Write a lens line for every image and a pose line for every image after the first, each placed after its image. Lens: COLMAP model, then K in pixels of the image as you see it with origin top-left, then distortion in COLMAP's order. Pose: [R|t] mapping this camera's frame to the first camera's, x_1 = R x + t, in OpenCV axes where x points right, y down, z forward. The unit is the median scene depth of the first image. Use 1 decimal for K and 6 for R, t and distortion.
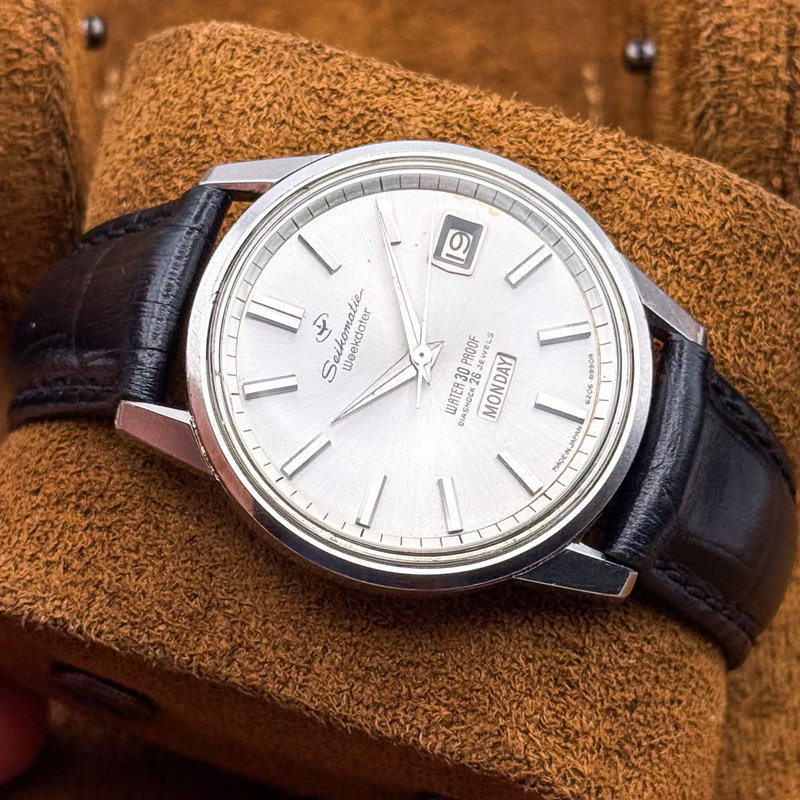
lens RADIAL K [[2964.9, 0, 401.7], [0, 2964.9, 410.9], [0, 0, 1]] dist [-0.021035, 2.449882]
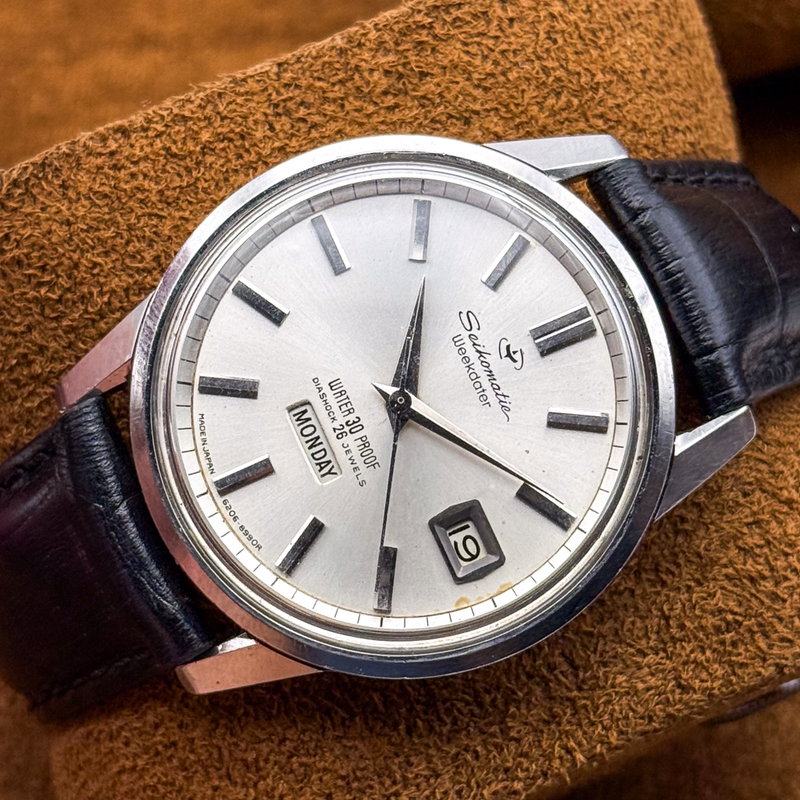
lens RADIAL K [[2964.9, 0, 401.7], [0, 2964.9, 410.9], [0, 0, 1]] dist [-0.021035, 2.449882]
pose [[-0.737617, 0.663101, -0.127350, 0.115361], [-0.655707, -0.658434, 0.369477, -0.330927], [0.161149, 0.356037, 0.920472, 0.206657]]
